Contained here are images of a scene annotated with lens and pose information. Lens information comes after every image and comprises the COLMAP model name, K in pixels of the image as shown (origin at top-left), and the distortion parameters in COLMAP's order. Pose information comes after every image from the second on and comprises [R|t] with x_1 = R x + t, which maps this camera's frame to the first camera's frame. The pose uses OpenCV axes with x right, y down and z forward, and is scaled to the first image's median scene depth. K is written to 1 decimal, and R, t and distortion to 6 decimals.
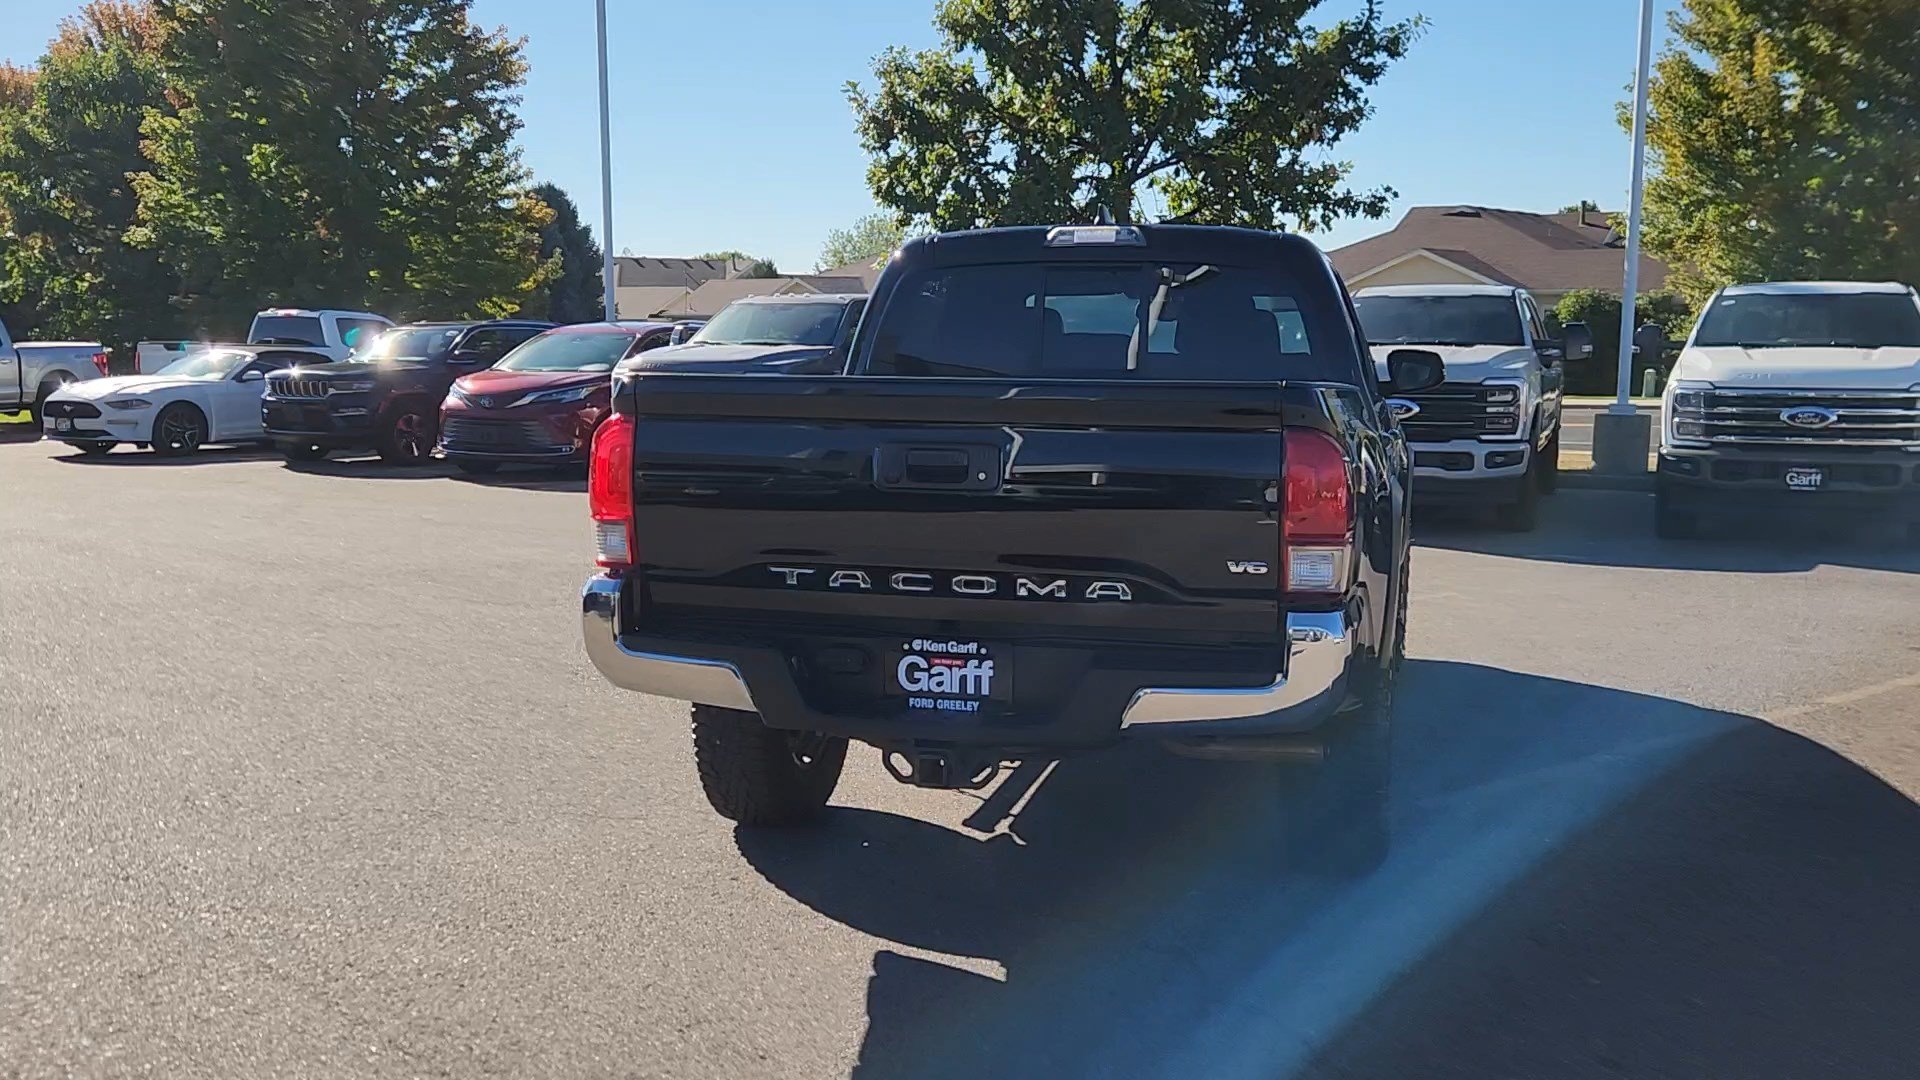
lens RADIAL K [[1729.5, 0, 947.8], [0, 1729.5, 551.0], [0, 0, 1]] dist [0.042114, -0.038237]
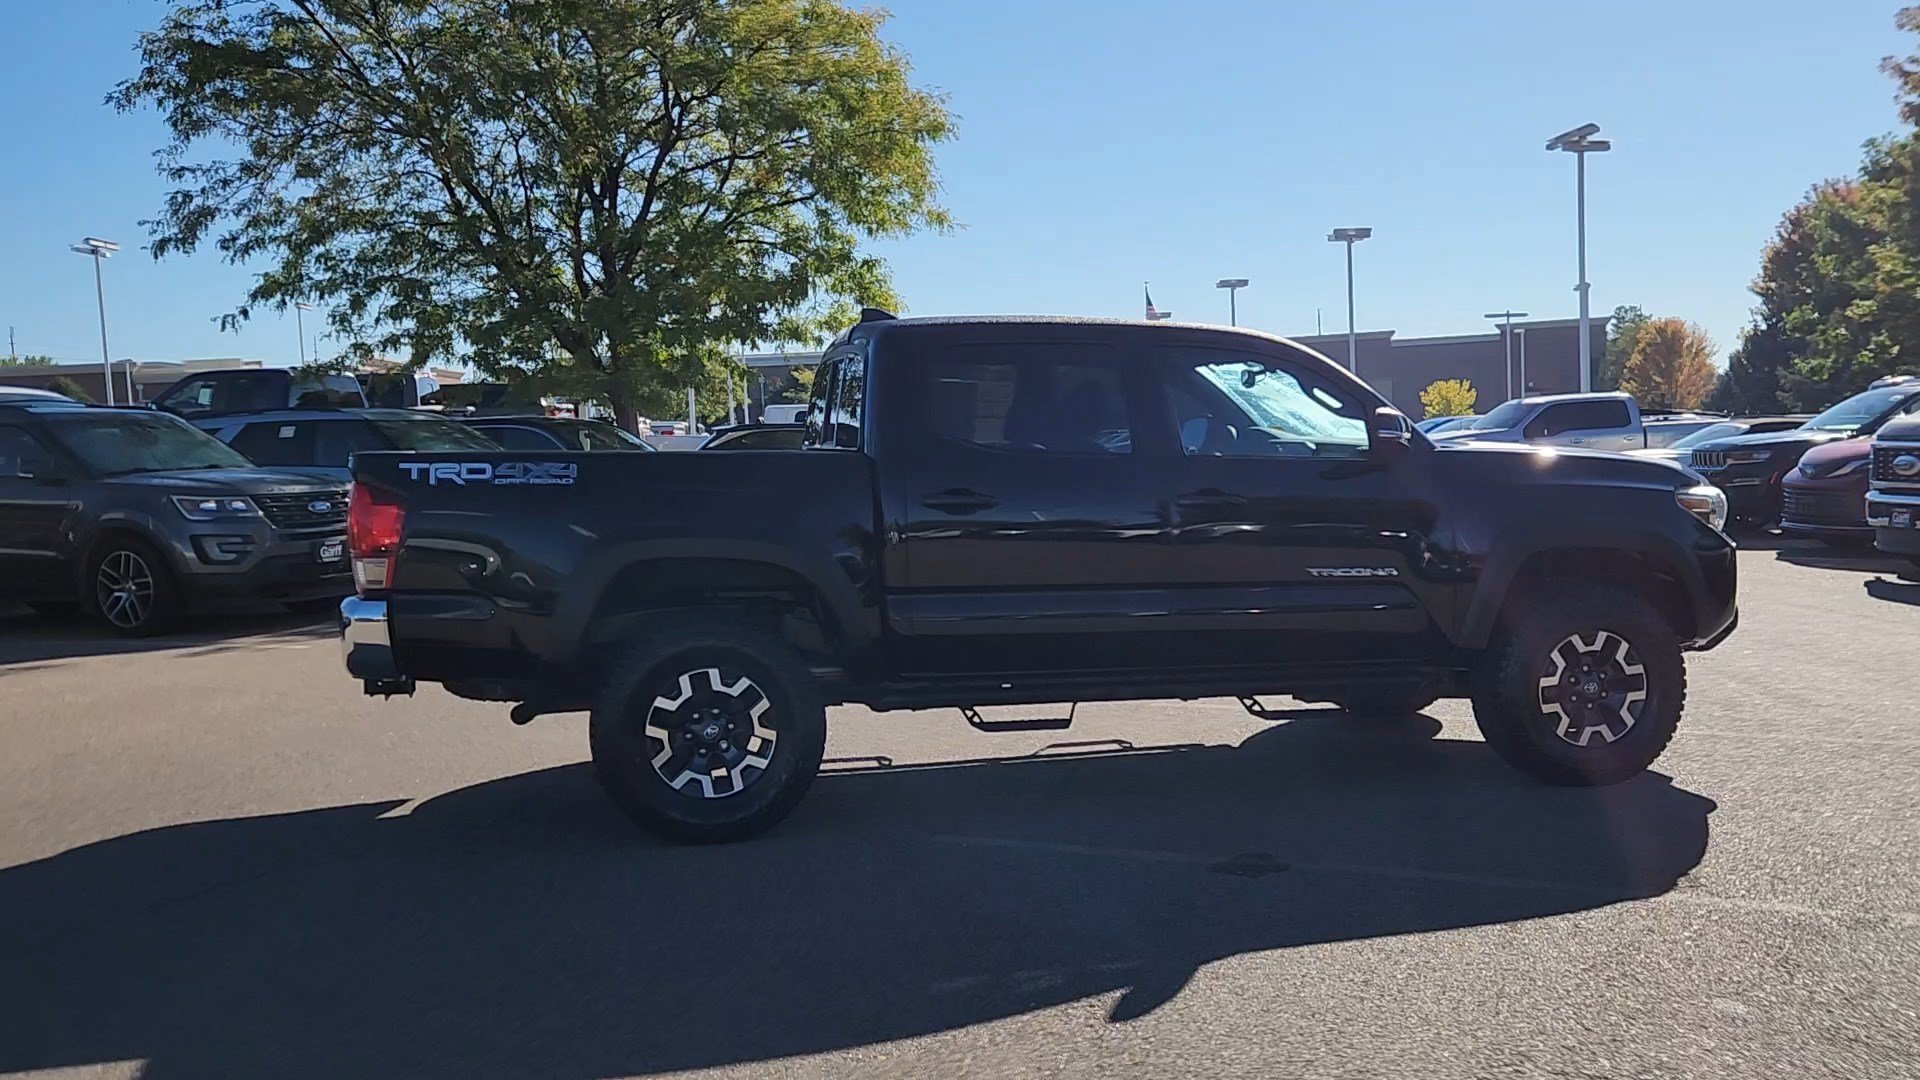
lens RADIAL K [[1729.5, 0, 949.6], [0, 1729.5, 539.2], [0, 0, 1]] dist [0.042114, -0.038237]
pose [[0.471779, 0.031848, -0.881142, 0.304015], [-0.074839, 0.997188, -0.004027, -0.008728], [0.878535, 0.067843, 0.472836, 0.120356]]
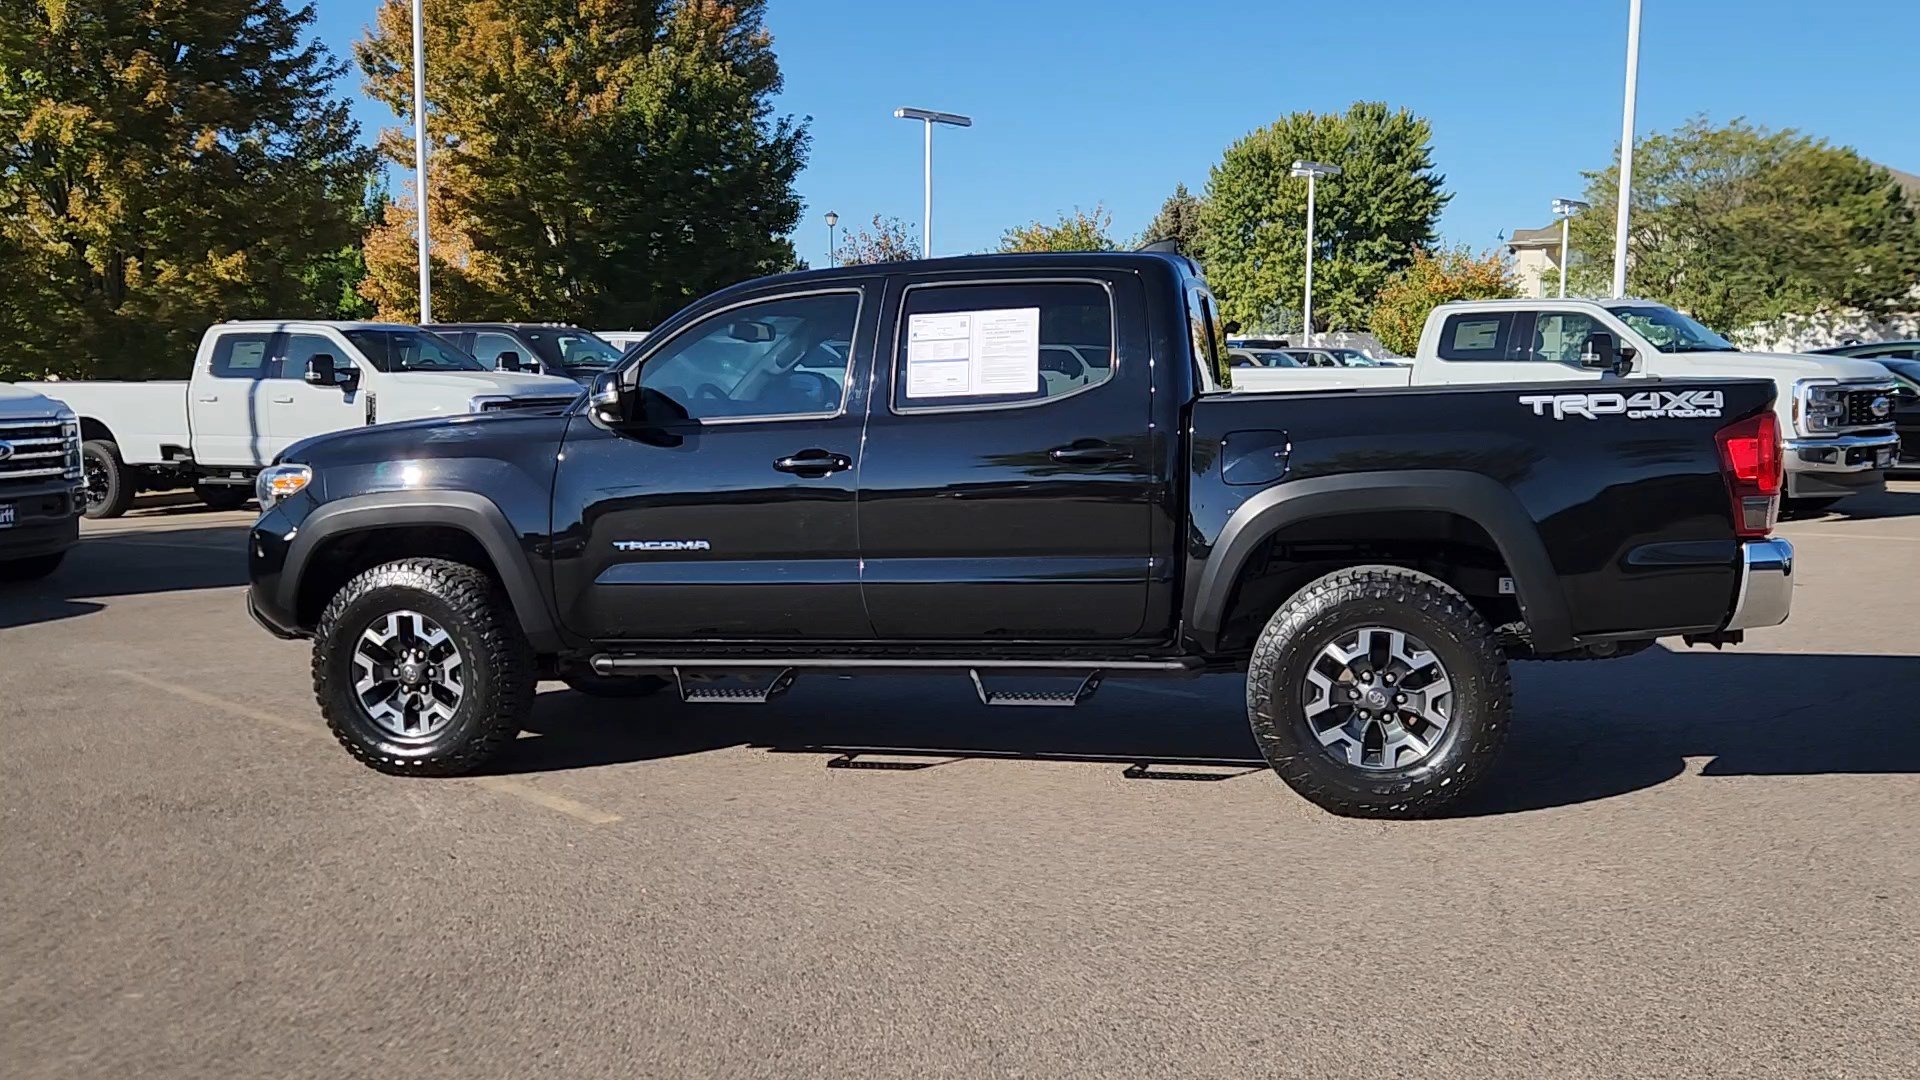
lens RADIAL K [[1729.5, 0, 944.5], [0, 1729.5, 537.4], [0, 0, 1]] dist [0.042114, -0.038237]
pose [[-0.033146, -0.101369, 0.994297, -0.265836], [0.129126, 0.986071, 0.104835, -0.036680], [-0.991074, 0.131865, -0.019595, 0.300610]]
